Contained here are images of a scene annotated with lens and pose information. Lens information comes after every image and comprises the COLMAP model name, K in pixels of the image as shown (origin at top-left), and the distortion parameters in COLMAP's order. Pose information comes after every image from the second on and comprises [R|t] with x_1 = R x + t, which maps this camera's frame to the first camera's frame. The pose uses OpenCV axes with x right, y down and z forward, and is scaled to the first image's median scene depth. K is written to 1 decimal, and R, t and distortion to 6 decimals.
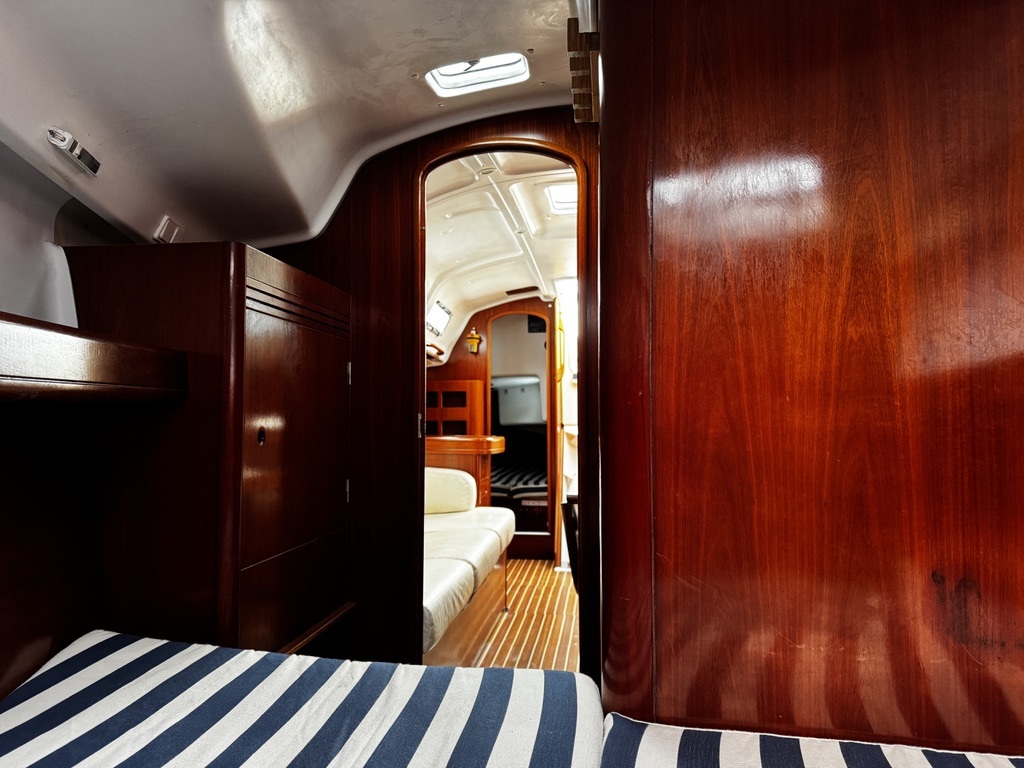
lens RADIAL K [[711.7, 0, 512.0], [0, 711.7, 384.0], [0, 0, 1]] dist [0.105850, -0.158396]
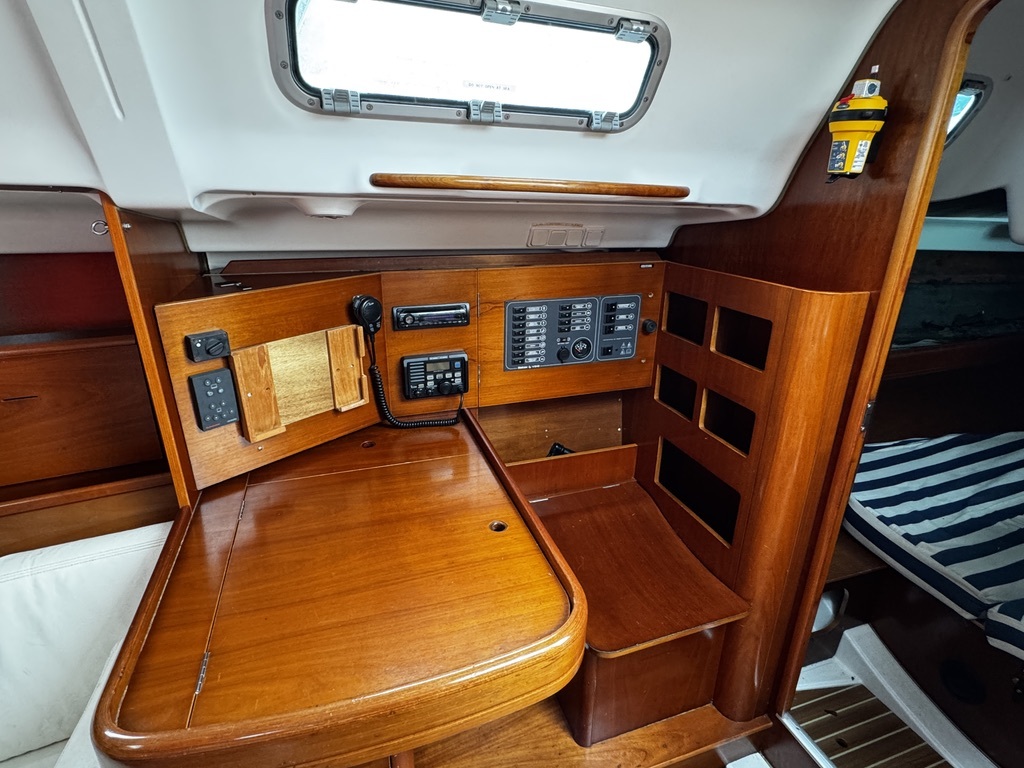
lens RADIAL K [[508.6, 0, 508.9], [0, 508.6, 382.7], [0, 0, 1]] dist [0.002991, 0.000712]
pose [[0.437770, 0.297031, -0.848605, 0.076461], [0.036706, 0.937160, 0.346963, -0.044151], [0.898338, -0.183039, 0.399358, 0.809350]]
